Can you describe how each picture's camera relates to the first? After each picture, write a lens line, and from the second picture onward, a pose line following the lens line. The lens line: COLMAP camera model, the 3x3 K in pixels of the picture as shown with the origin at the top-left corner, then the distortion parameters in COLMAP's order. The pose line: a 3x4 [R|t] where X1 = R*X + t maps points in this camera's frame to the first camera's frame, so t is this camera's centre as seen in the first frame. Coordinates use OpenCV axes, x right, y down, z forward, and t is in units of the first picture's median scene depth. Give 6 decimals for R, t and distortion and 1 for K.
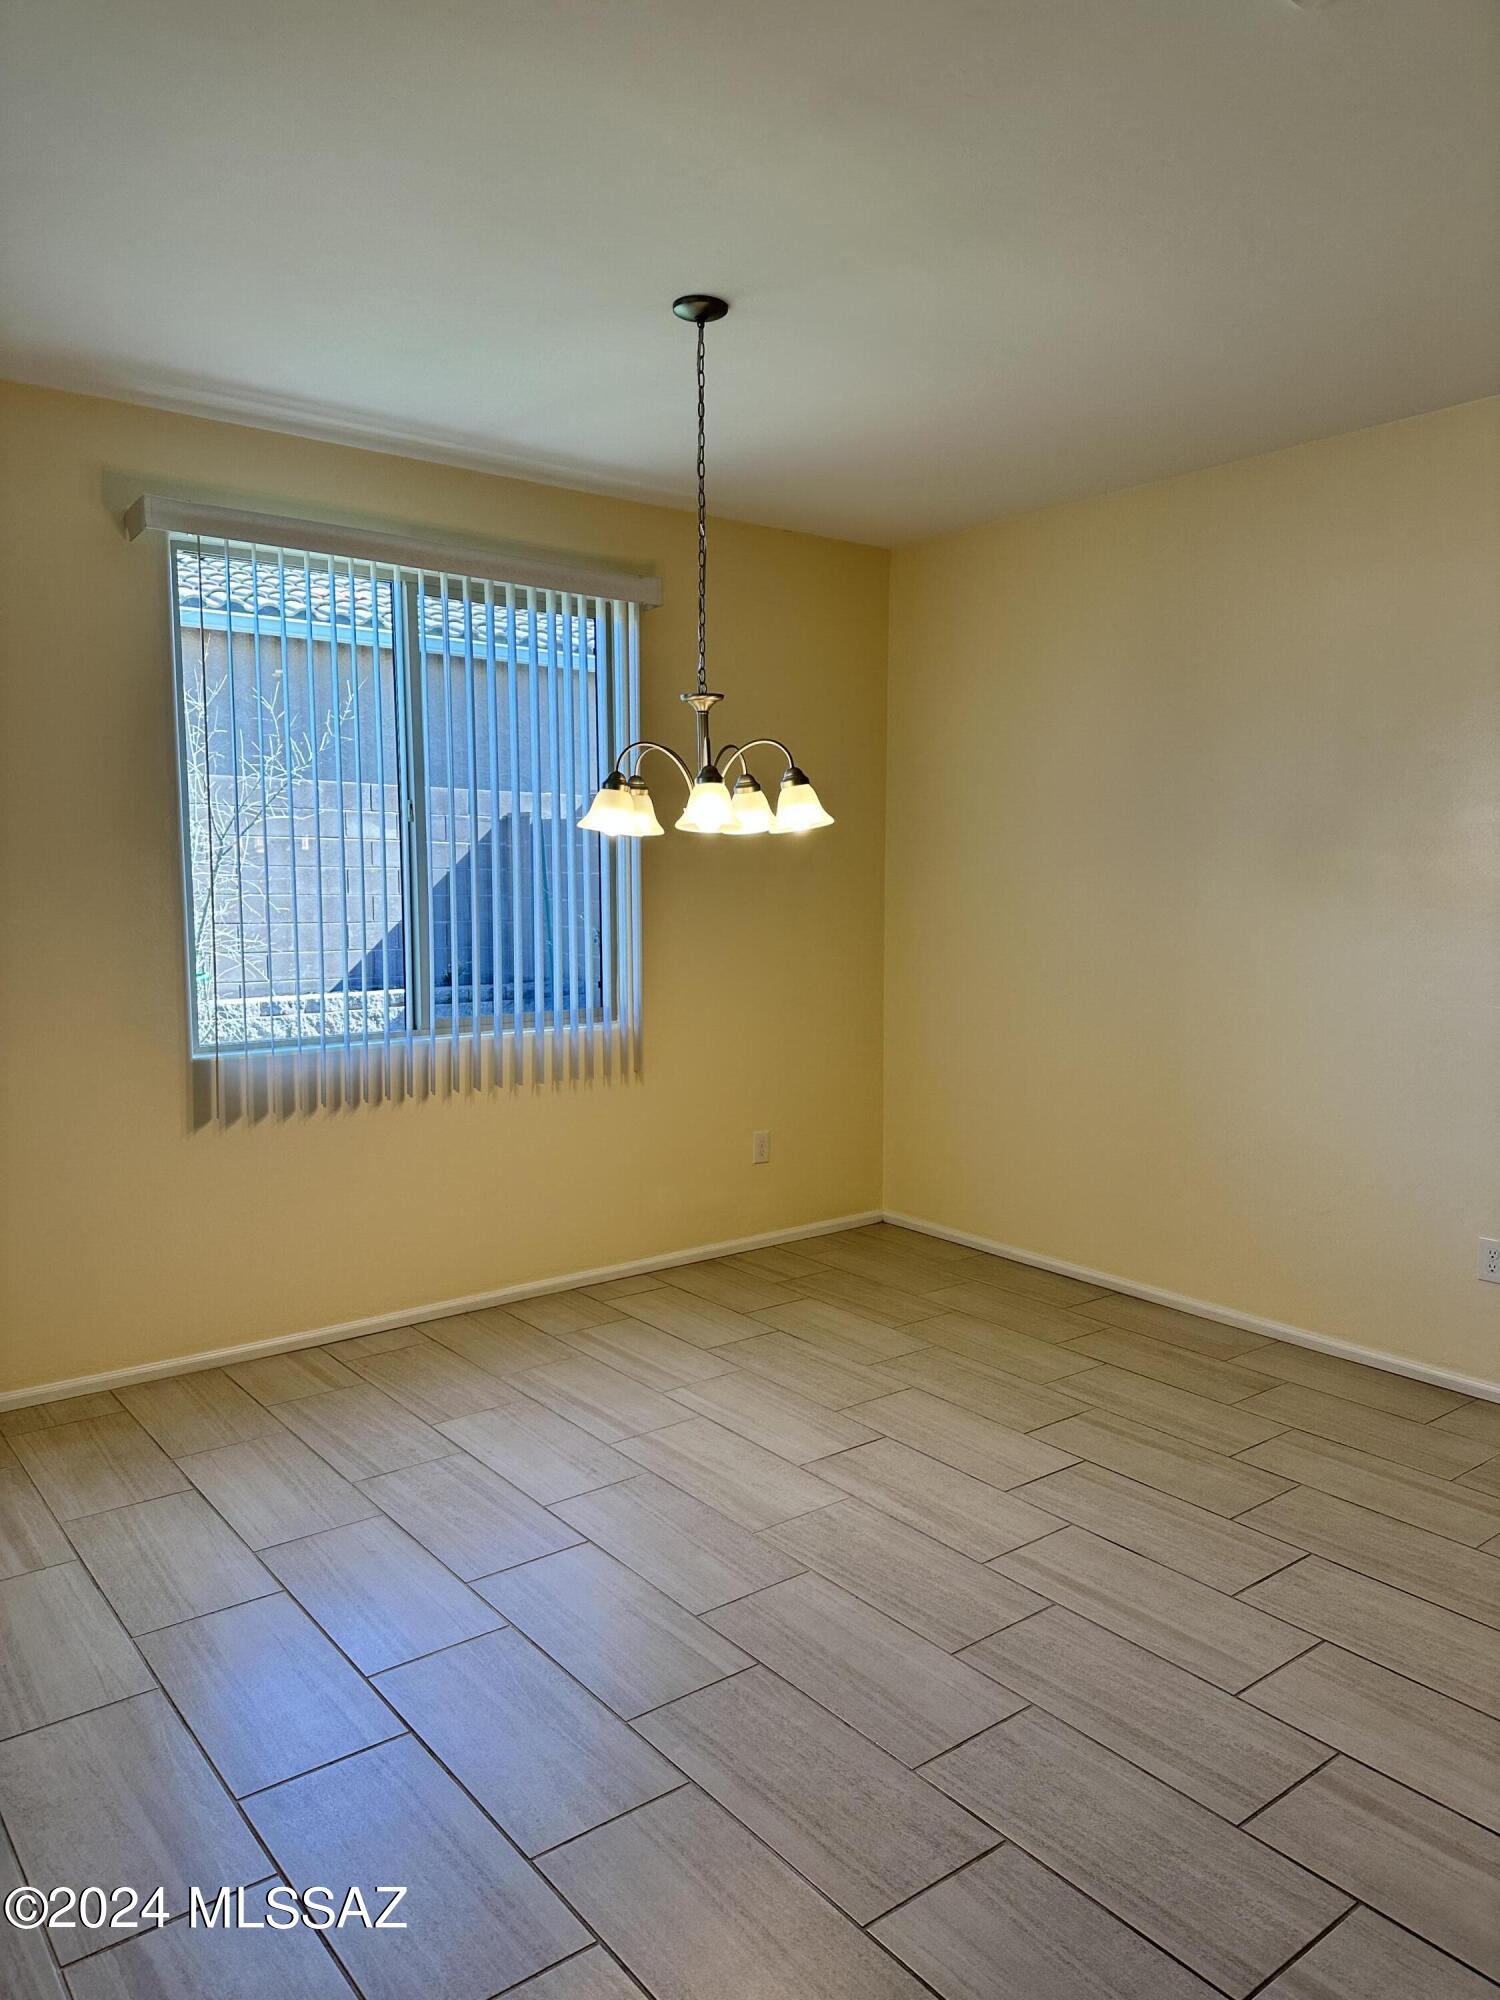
lens RADIAL K [[1410.8, 0, 750.0], [0, 1410.8, 1000.0], [0, 0, 1]] dist [0.032923, 0.002994]
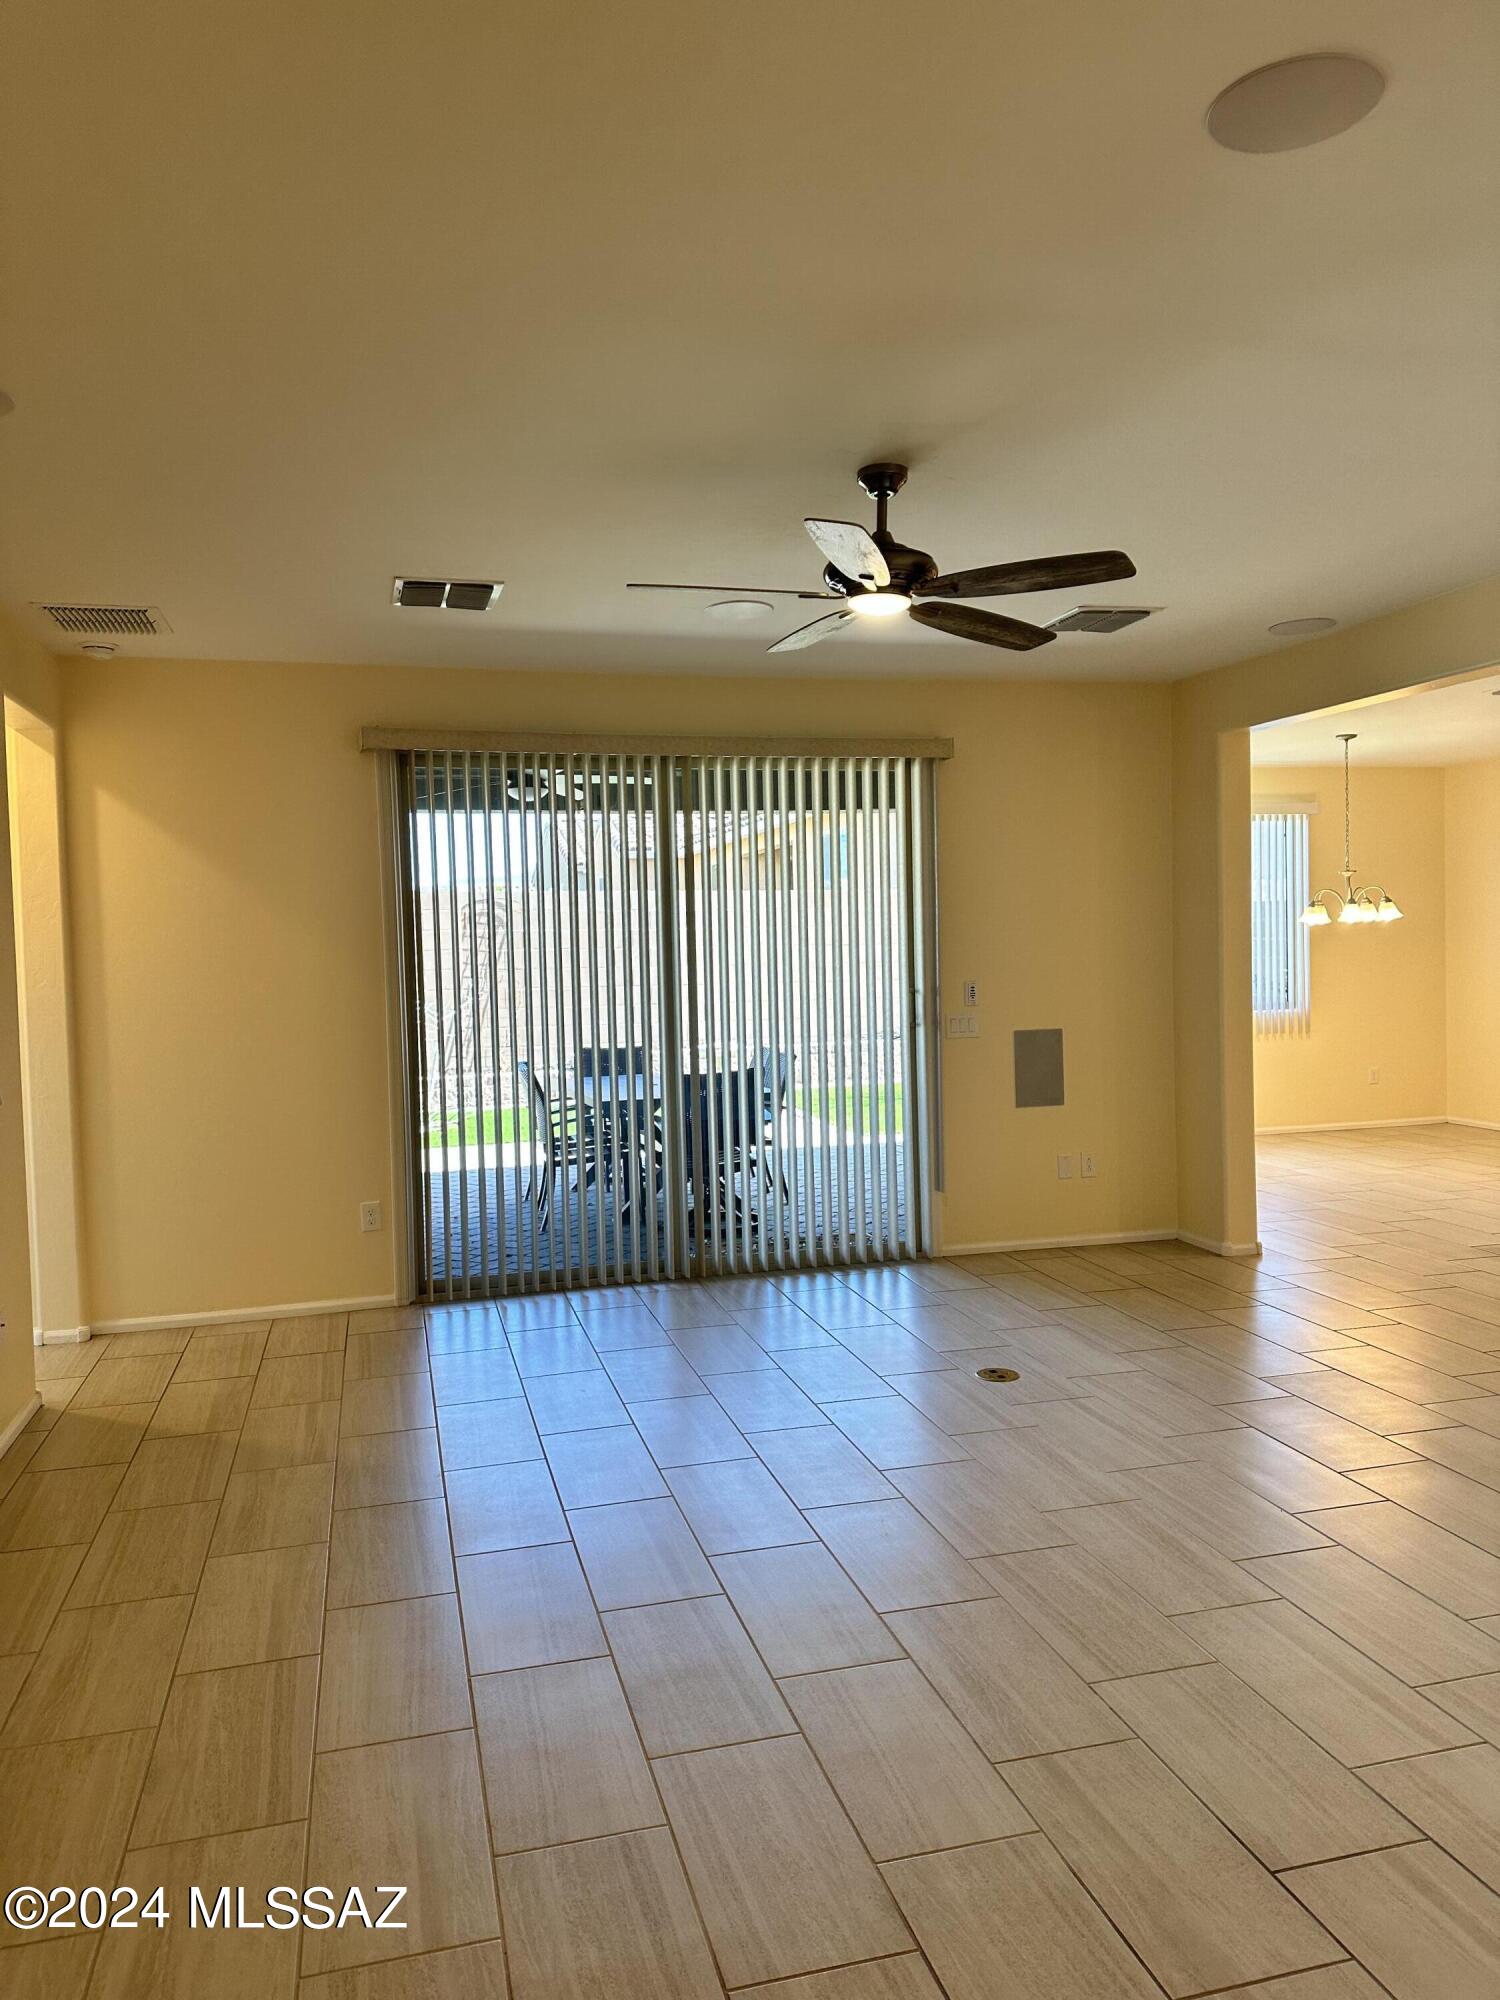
lens RADIAL K [[1410.8, 0, 750.0], [0, 1410.8, 1000.0], [0, 0, 1]] dist [0.032923, 0.002994]
pose [[0.919420, -0.011008, -0.393122, -0.016442], [-0.008554, 0.998812, -0.047973, 0.142955], [0.393183, 0.047470, 0.918234, -1.624651]]
